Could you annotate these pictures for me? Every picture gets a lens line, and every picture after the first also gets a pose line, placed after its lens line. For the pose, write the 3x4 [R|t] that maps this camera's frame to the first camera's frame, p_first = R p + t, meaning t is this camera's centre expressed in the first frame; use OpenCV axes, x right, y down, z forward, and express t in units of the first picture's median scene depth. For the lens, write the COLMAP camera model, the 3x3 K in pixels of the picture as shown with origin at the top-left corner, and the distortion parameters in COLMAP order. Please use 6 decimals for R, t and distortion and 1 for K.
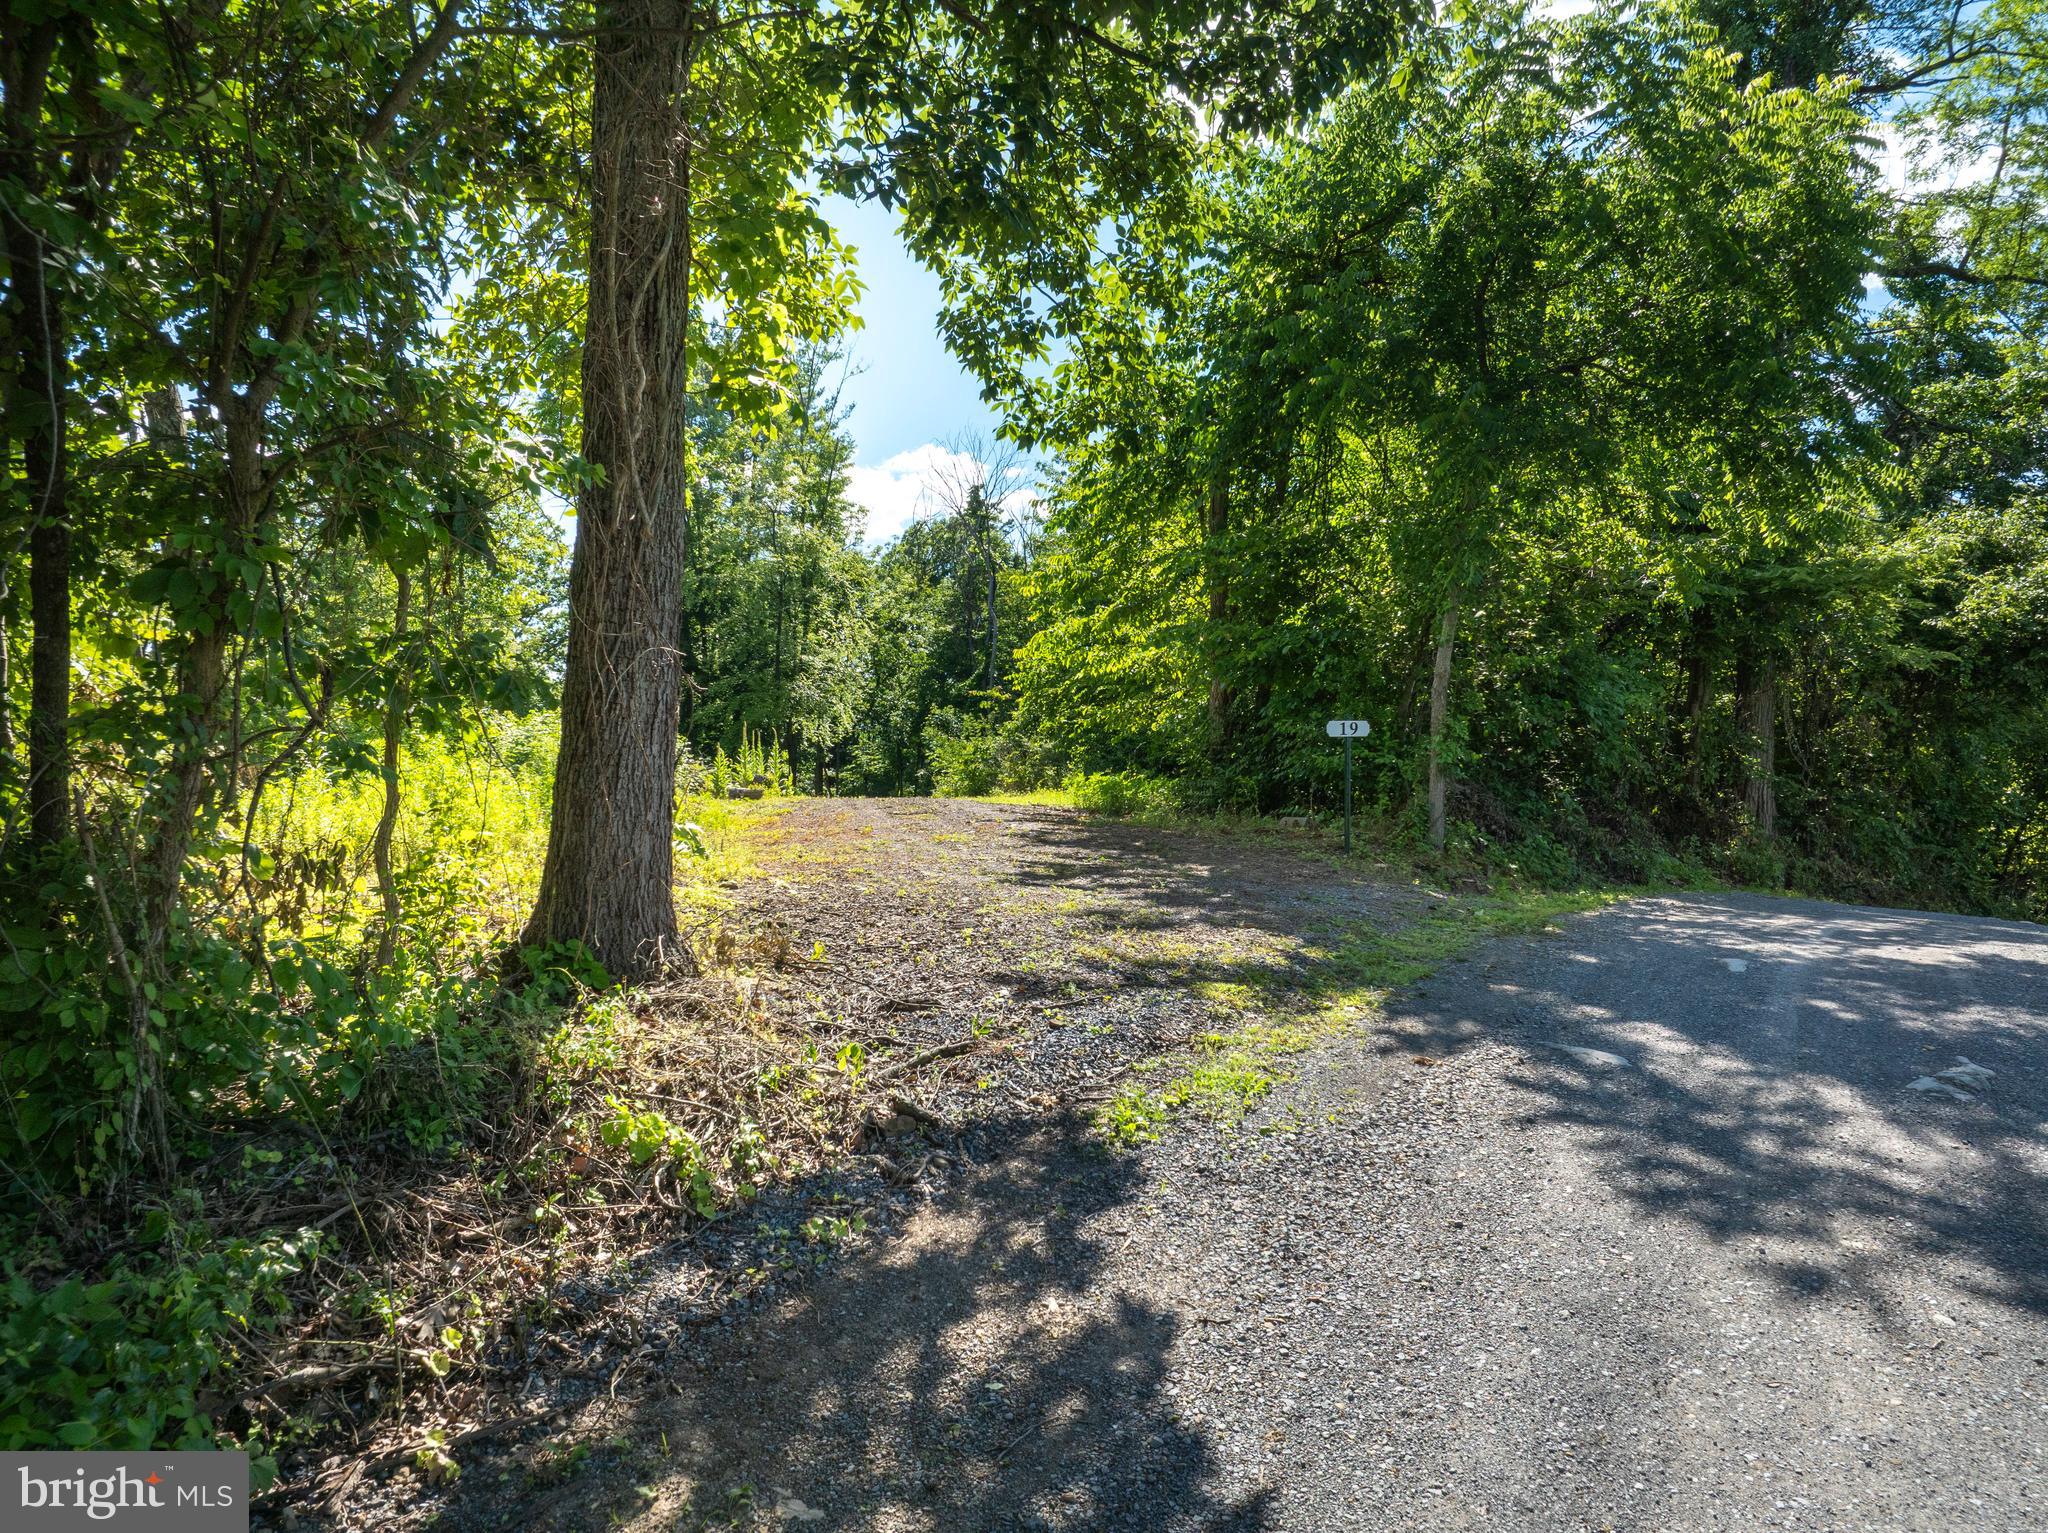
lens RADIAL K [[1441.5, 0, 1023.9], [0, 1441.5, 765.1], [0, 0, 1]] dist [-0.048714, 0.018726]
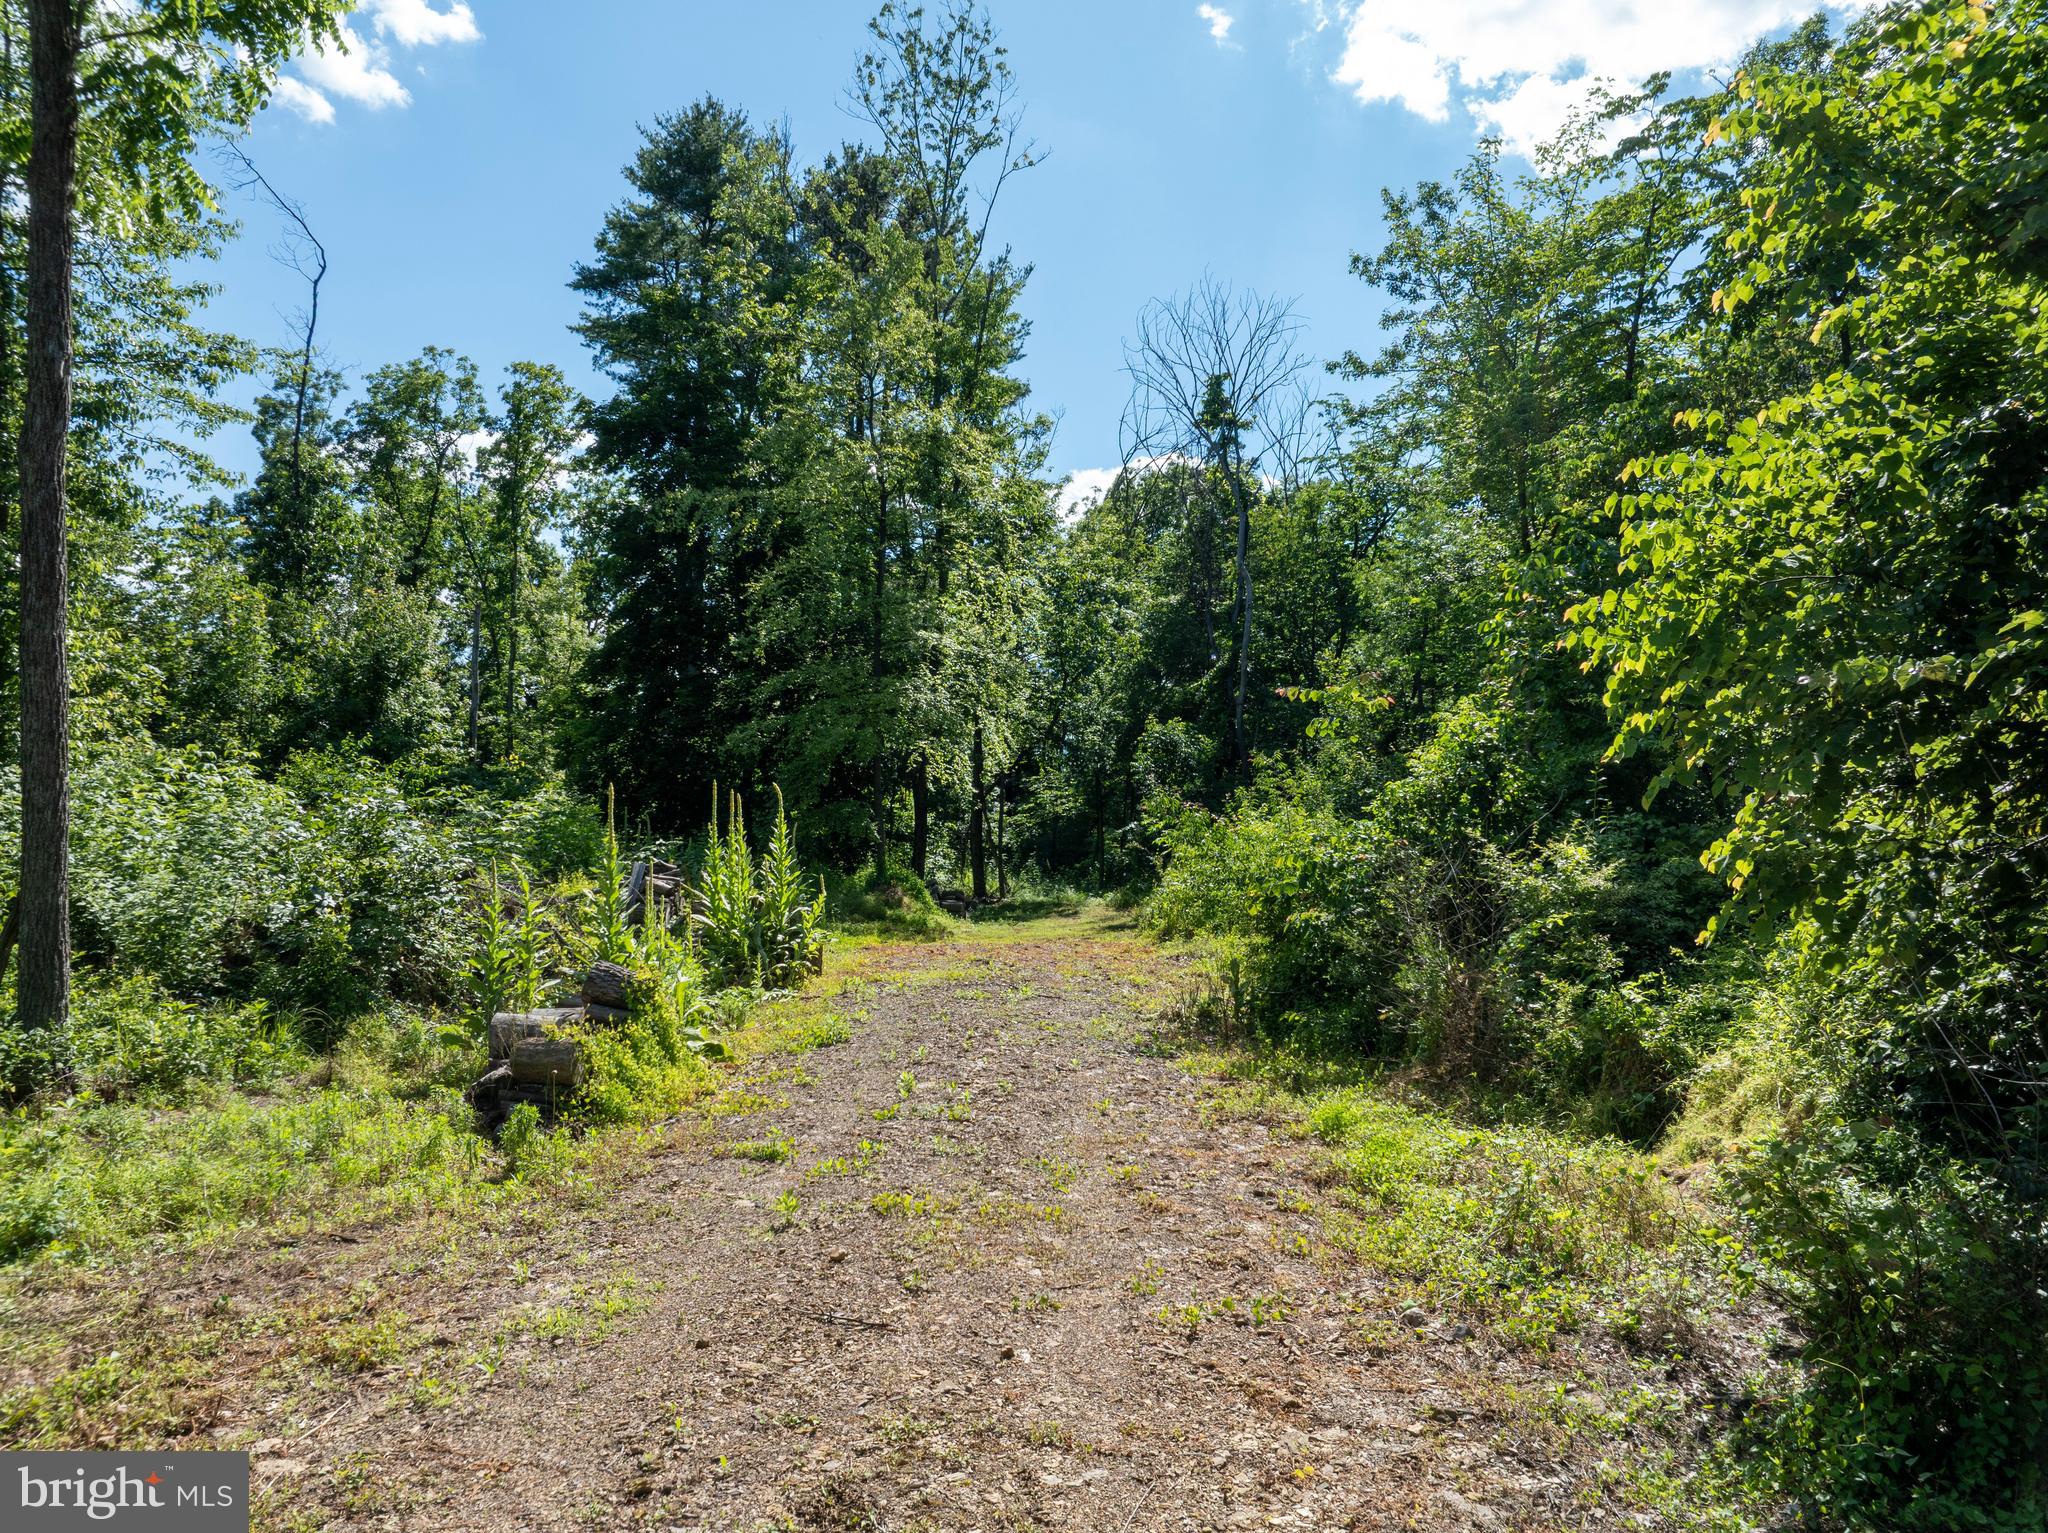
lens RADIAL K [[1441.5, 0, 1022.0], [0, 1441.5, 766.3], [0, 0, 1]] dist [-0.048714, 0.018726]
pose [[0.989382, 0.001107, -0.145336, -0.027103], [-0.001628, 0.999993, -0.003467, -0.017959], [0.145332, 0.003666, 0.989376, 0.368057]]
